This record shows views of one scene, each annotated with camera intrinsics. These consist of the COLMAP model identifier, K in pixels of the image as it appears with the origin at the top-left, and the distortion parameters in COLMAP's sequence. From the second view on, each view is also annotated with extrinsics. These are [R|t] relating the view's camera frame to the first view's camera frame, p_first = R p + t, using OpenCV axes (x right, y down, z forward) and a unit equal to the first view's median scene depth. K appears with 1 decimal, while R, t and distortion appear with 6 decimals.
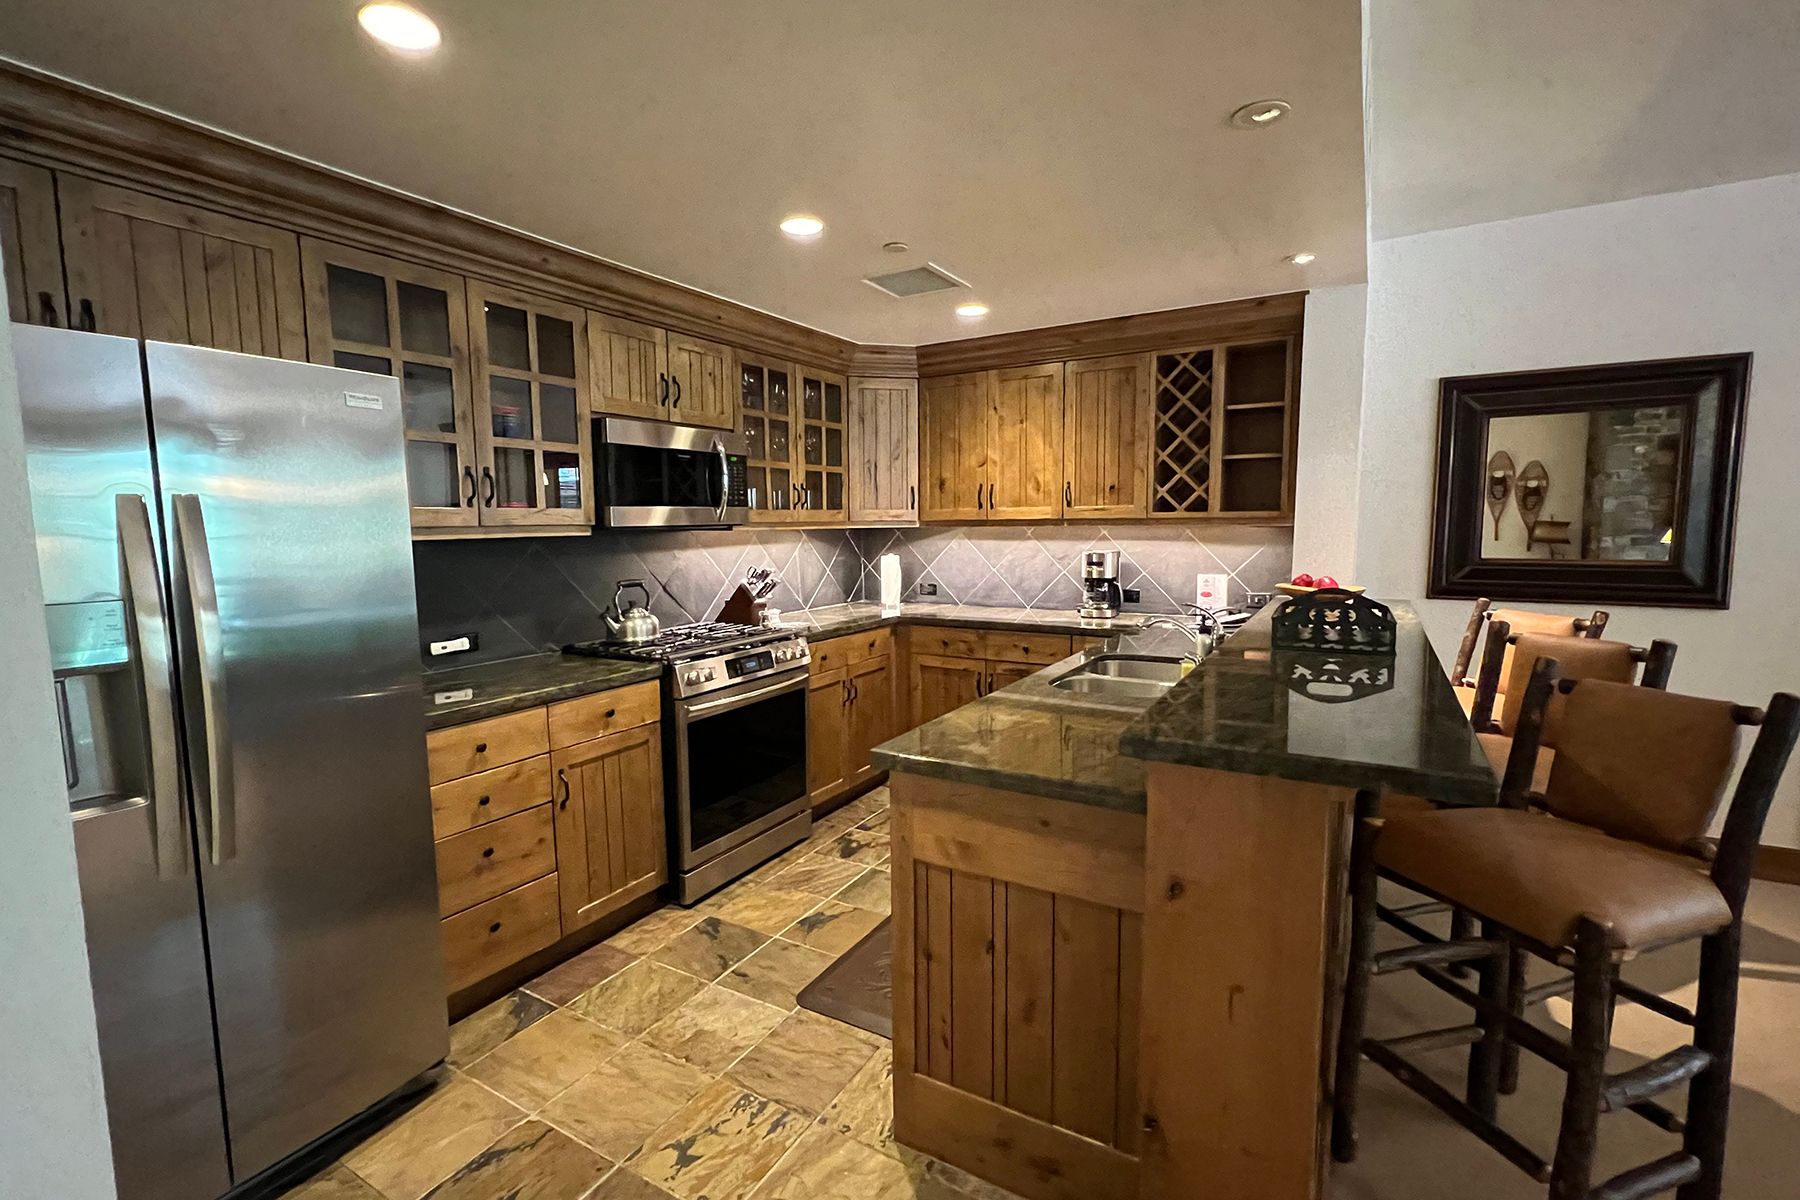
lens RADIAL K [[787.4, 0, 896.5], [0, 787.4, 597.6], [0, 0, 1]] dist [0.001090, 0.000113]
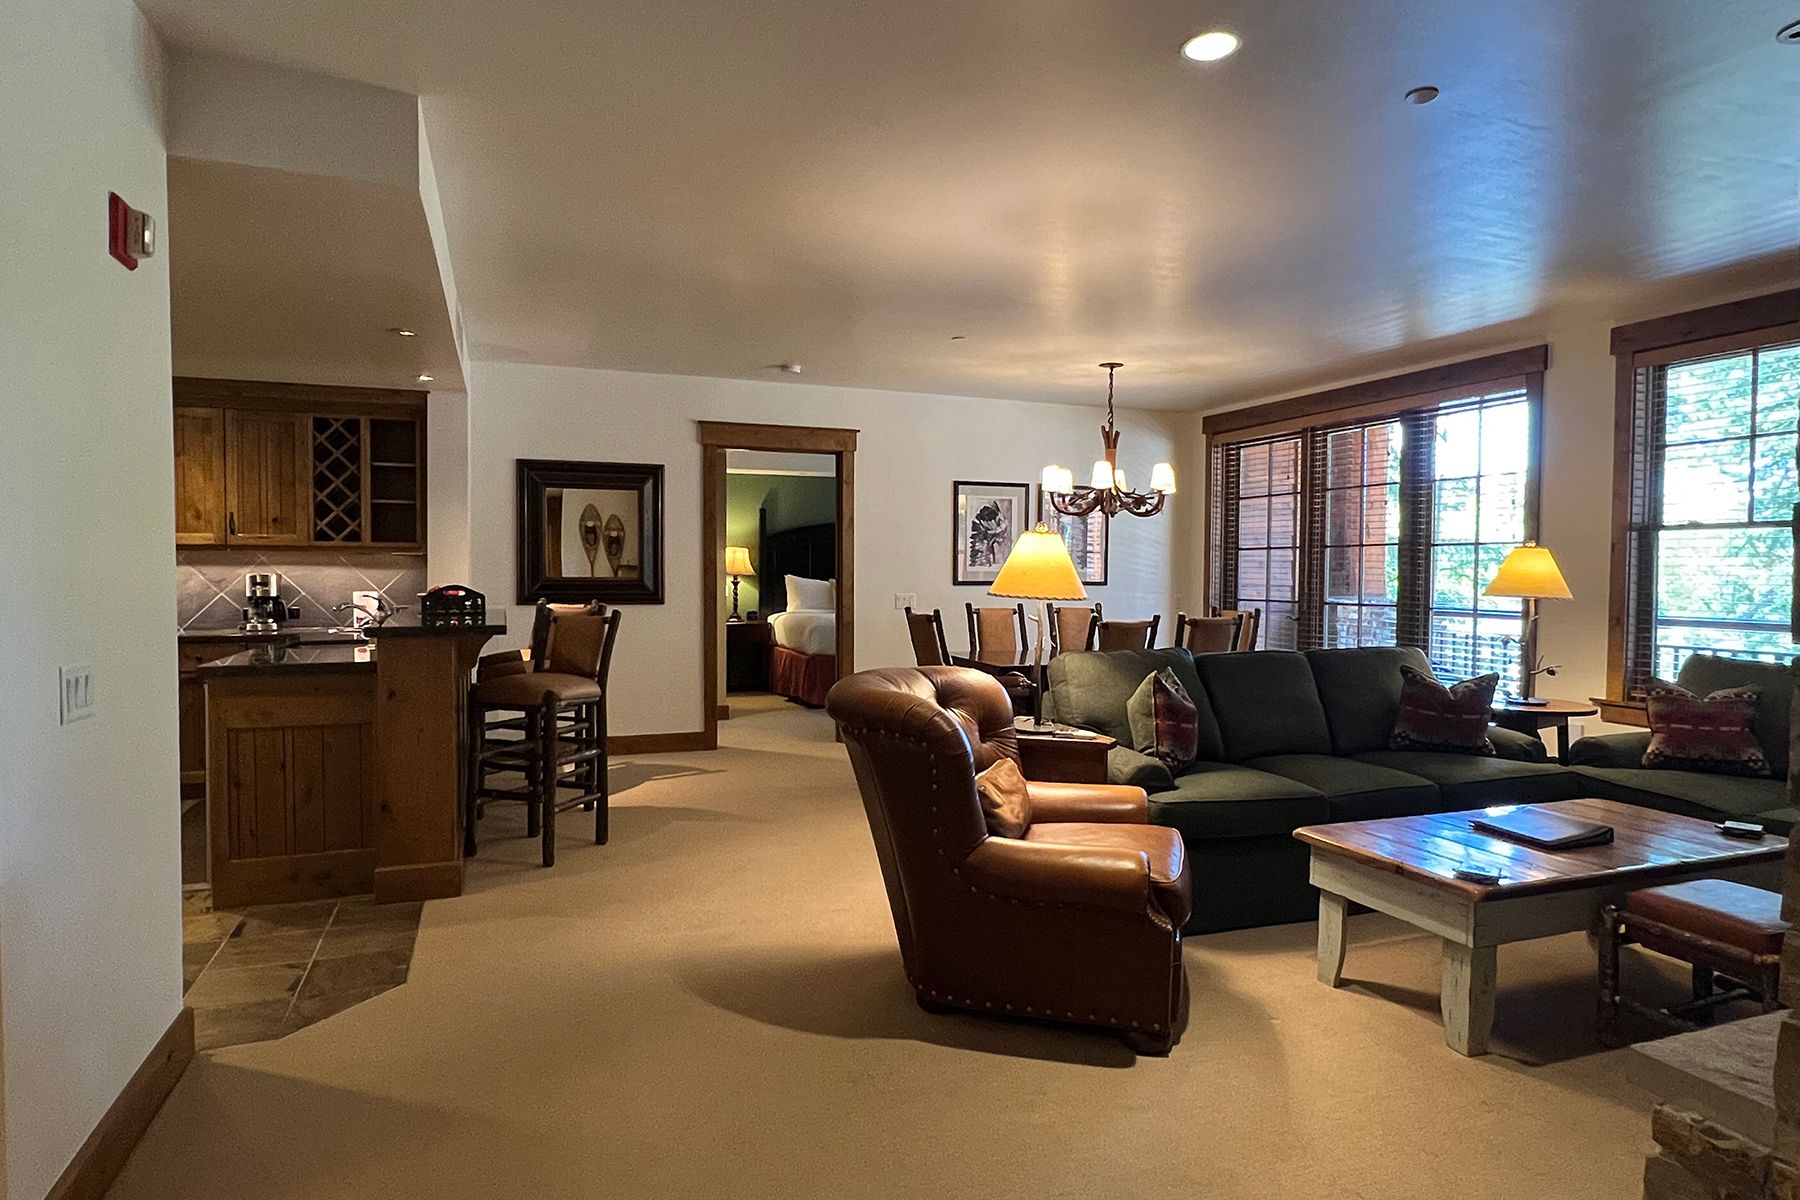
lens RADIAL K [[1033.7, 0, 897.3], [0, 1033.7, 599.6], [0, 0, 1]] dist [-0.002189, -0.000343]
pose [[0.618601, -0.011666, 0.785618, -0.387311], [0.067774, 0.996955, -0.038562, 0.108981], [-0.782777, 0.077099, 0.617508, -0.718657]]
